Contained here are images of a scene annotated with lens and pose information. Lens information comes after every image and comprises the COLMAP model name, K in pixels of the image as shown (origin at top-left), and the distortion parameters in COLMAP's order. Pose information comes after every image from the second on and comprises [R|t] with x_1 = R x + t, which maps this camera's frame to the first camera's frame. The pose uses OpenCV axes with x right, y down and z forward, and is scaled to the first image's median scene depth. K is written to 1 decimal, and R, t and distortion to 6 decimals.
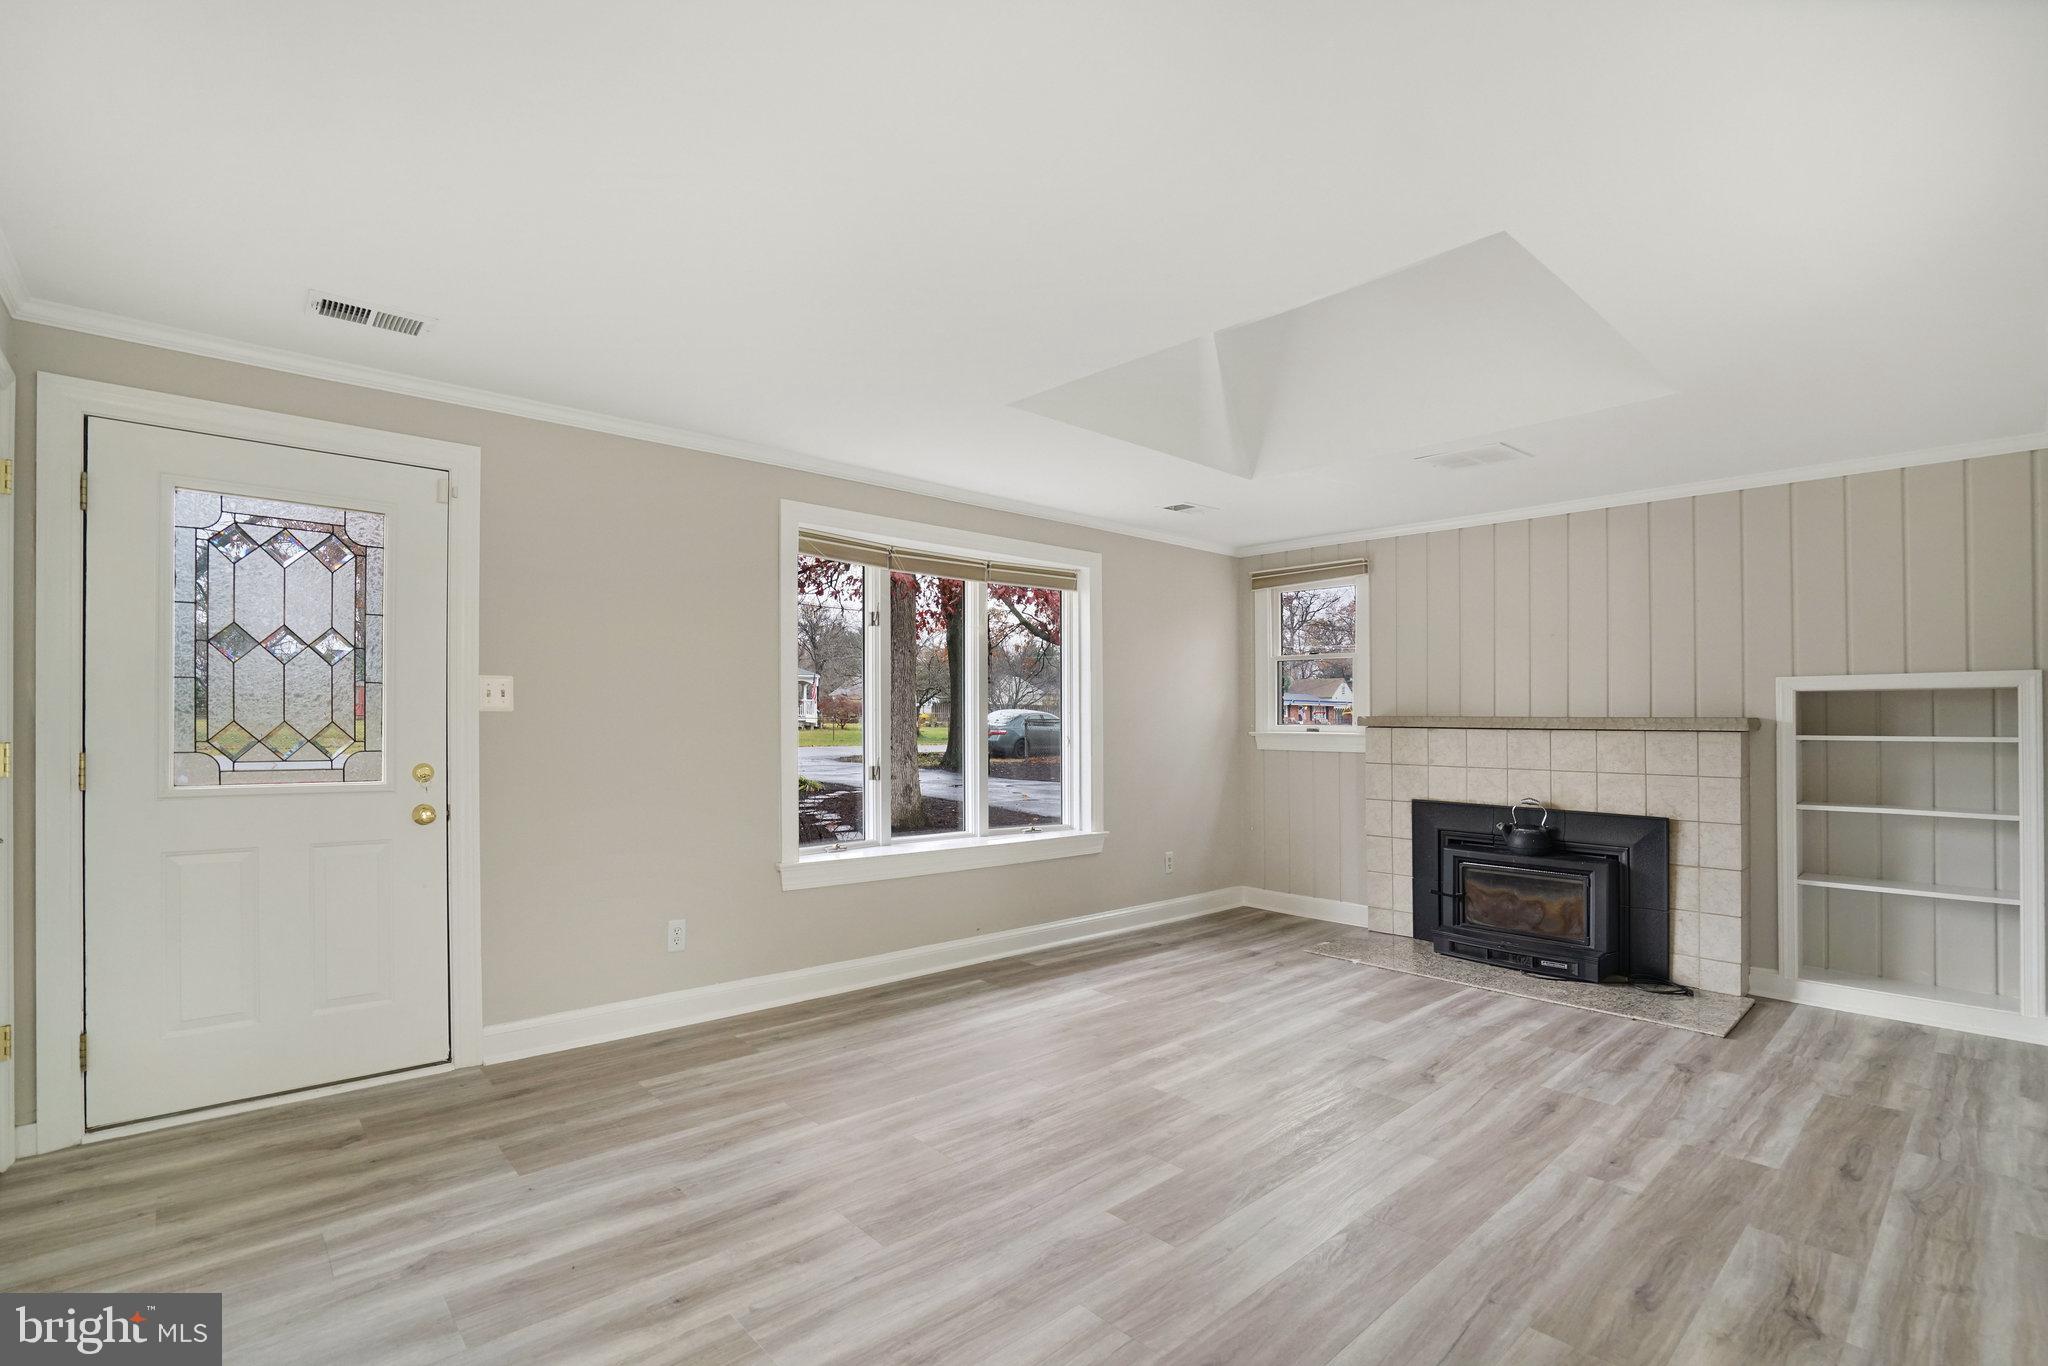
lens RADIAL K [[944.6, 0, 1004.8], [0, 944.6, 715.7], [0, 0, 1]] dist [-0.034857, 0.005561]
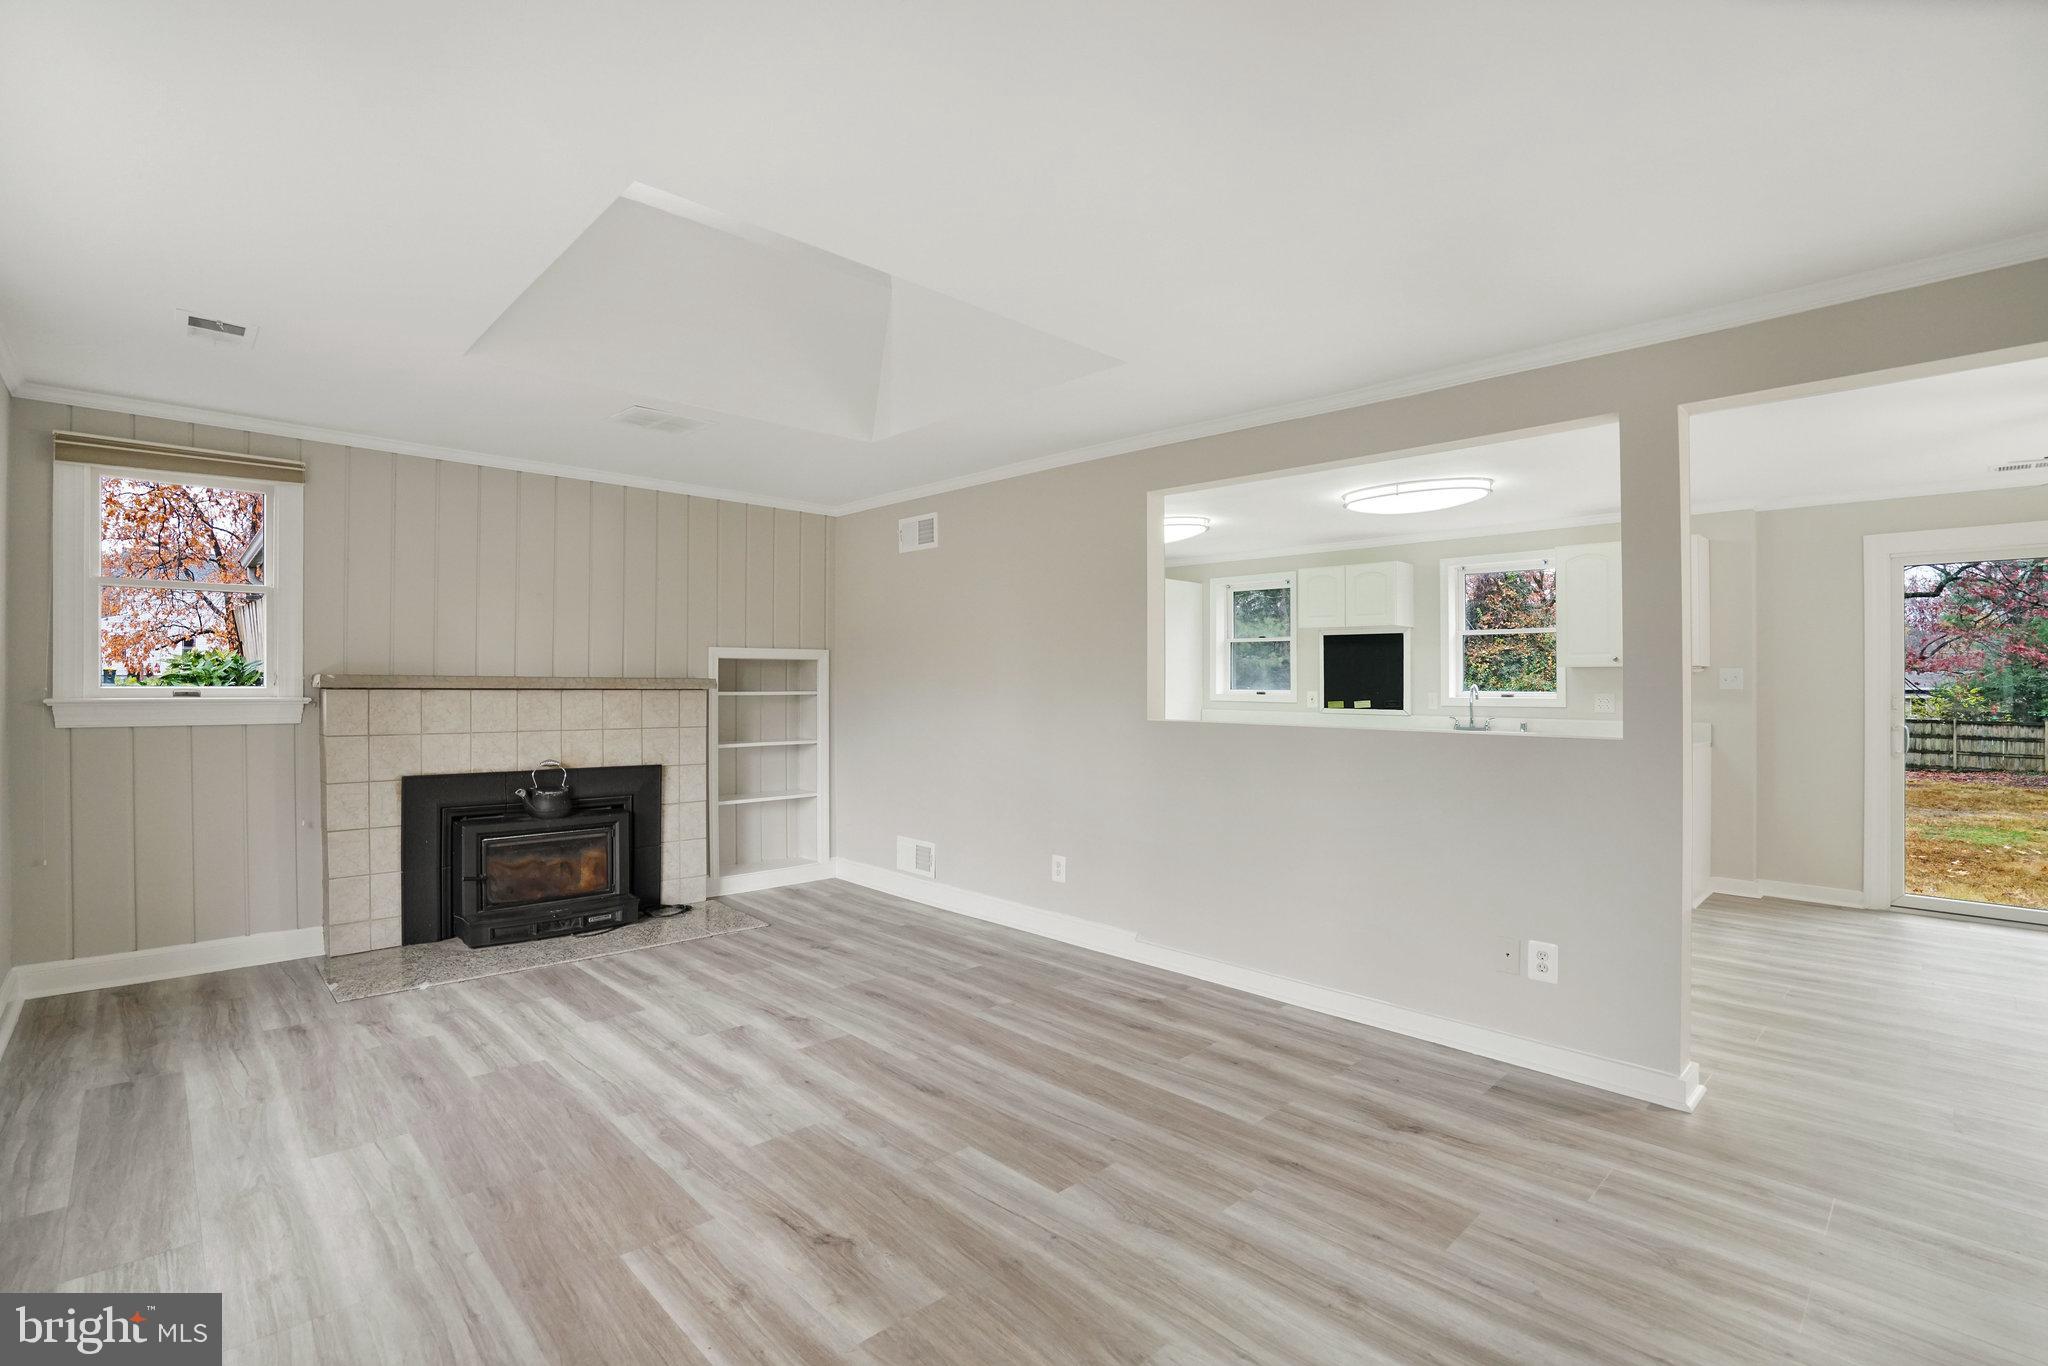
lens RADIAL K [[944.6, 0, 1020.5], [0, 944.6, 666.7], [0, 0, 1]] dist [-0.034857, 0.005561]
pose [[-0.028944, 0.010501, 0.999526, -0.473284], [-0.010035, 0.999891, -0.010795, -0.004340], [-0.999531, -0.010342, -0.028835, 0.583819]]
